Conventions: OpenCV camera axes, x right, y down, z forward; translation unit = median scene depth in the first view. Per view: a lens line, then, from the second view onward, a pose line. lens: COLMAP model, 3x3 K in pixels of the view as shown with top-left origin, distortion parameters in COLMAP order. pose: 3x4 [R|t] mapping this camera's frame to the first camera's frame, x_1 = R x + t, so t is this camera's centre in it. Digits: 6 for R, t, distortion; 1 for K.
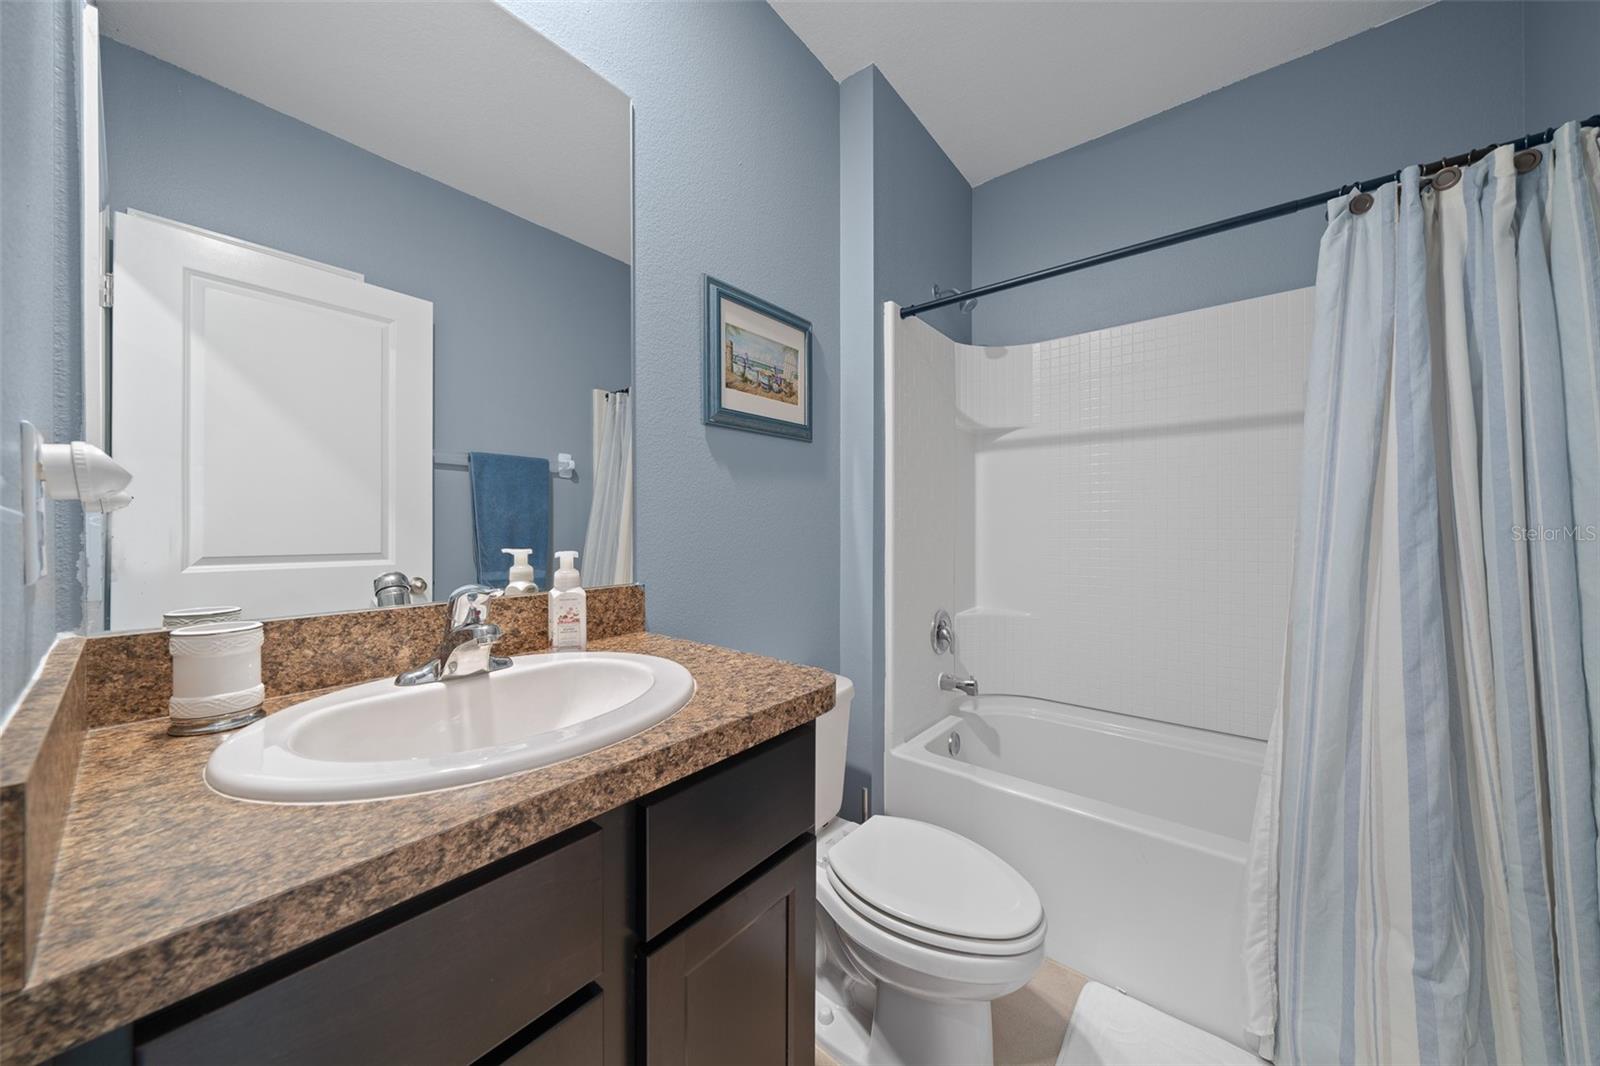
lens RADIAL K [[536.2, 0, 849.7], [0, 536.2, 537.8], [0, 0, 1]] dist [-0.006273, 0.000754]
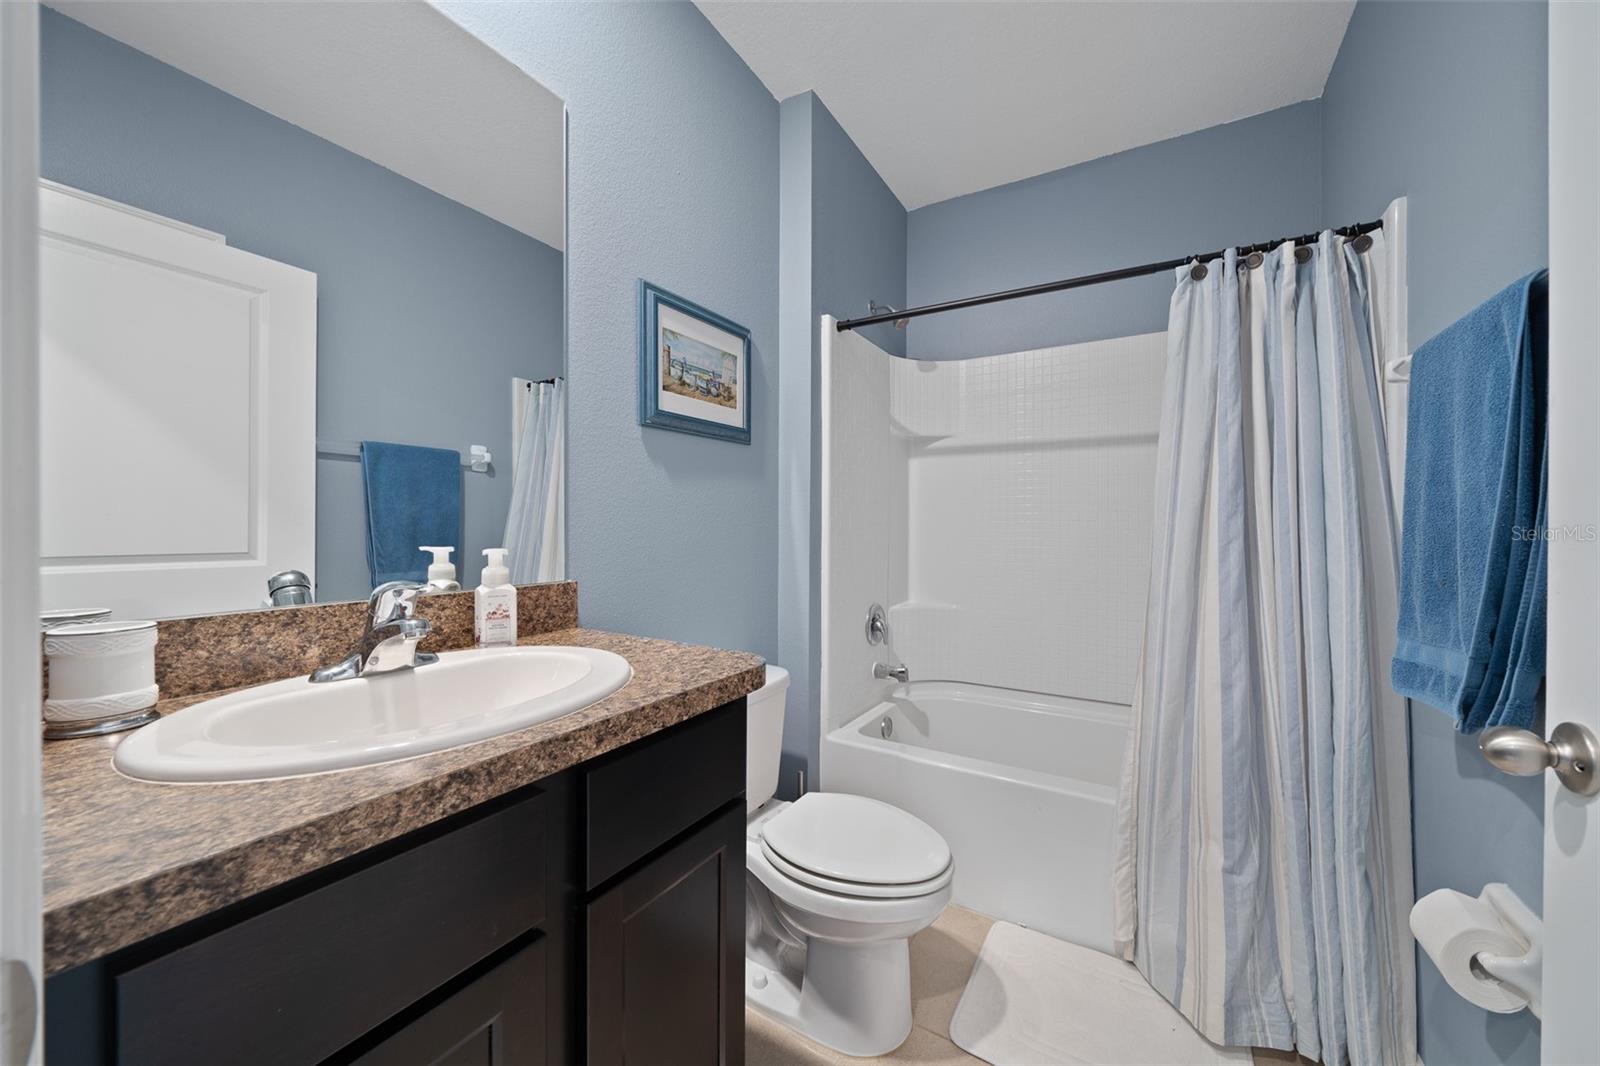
lens RADIAL K [[536.0, 0, 899.0], [0, 536.0, 534.7], [0, 0, 1]] dist [-0.005415, 0.000481]
pose [[0.982176, 0.002500, 0.187946, 0.028706], [-0.001737, 0.999990, -0.004221, 0.001408], [-0.187955, 0.003819, 0.982170, -0.124599]]
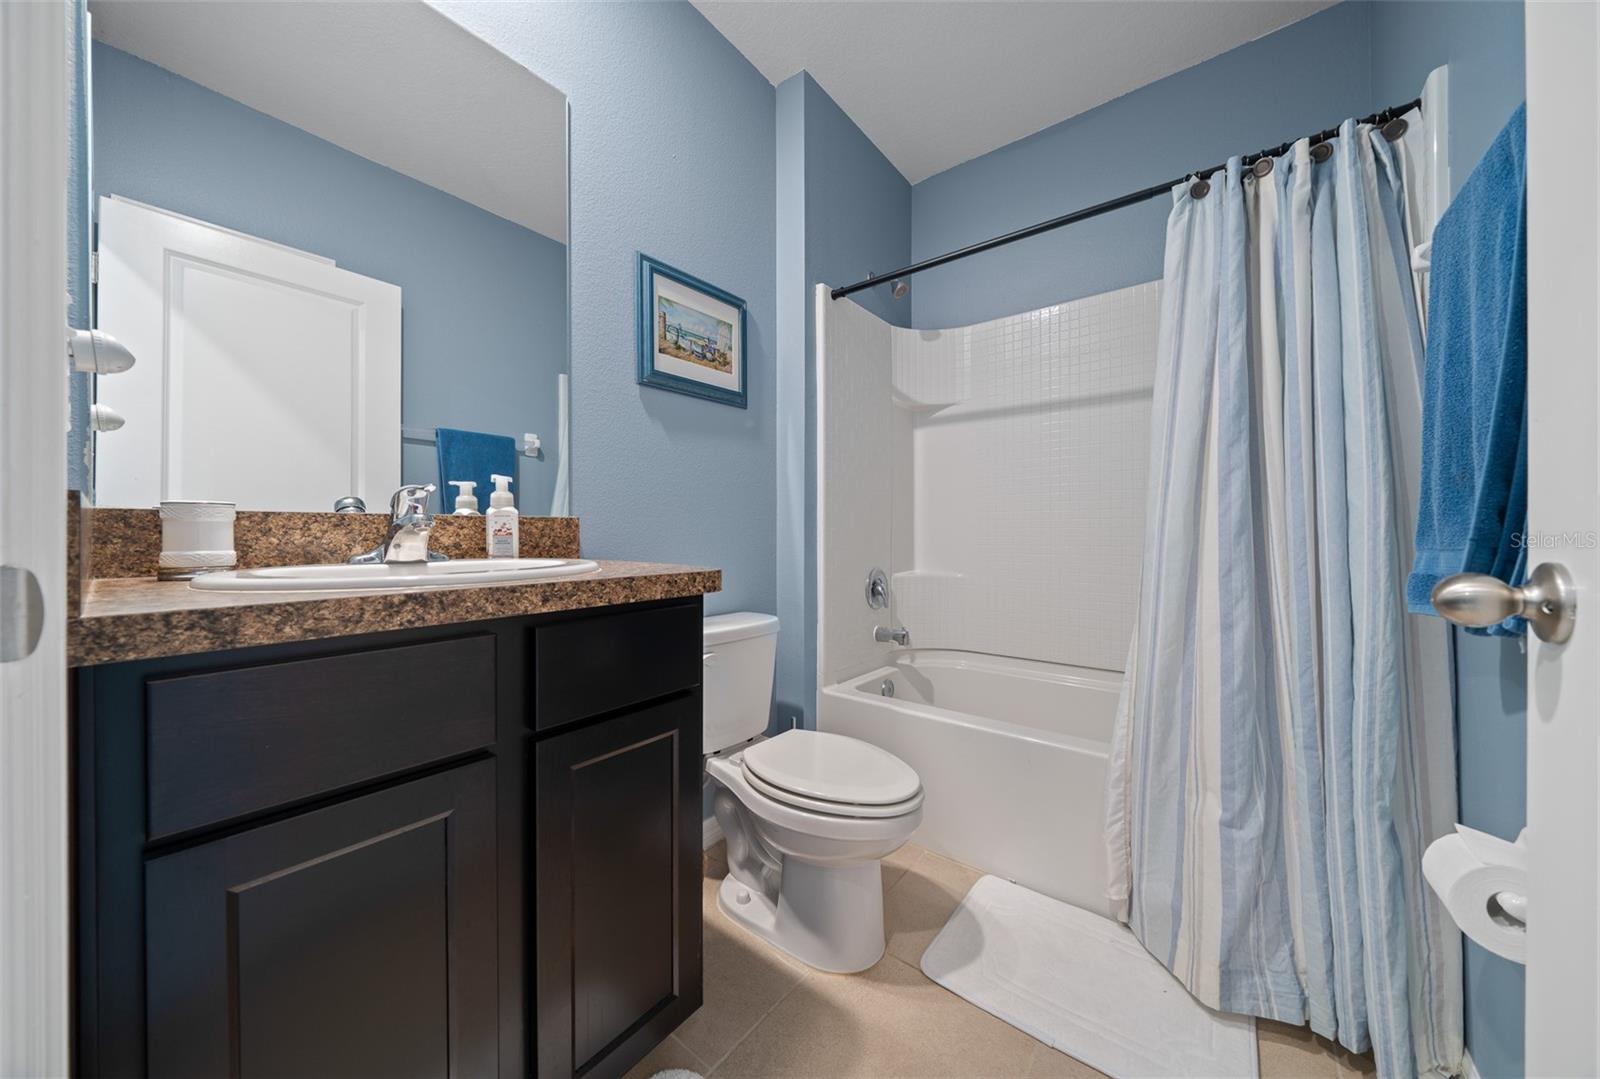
lens RADIAL K [[534.6, 0, 851.0], [0, 534.6, 537.0], [0, 0, 1]] dist [-0.005148, 0.000187]
pose [[0.999725, -0.009673, 0.021350, 0.187969], [0.009878, 0.999906, -0.009534, 0.157975], [-0.021256, 0.009742, 0.999727, -0.164205]]
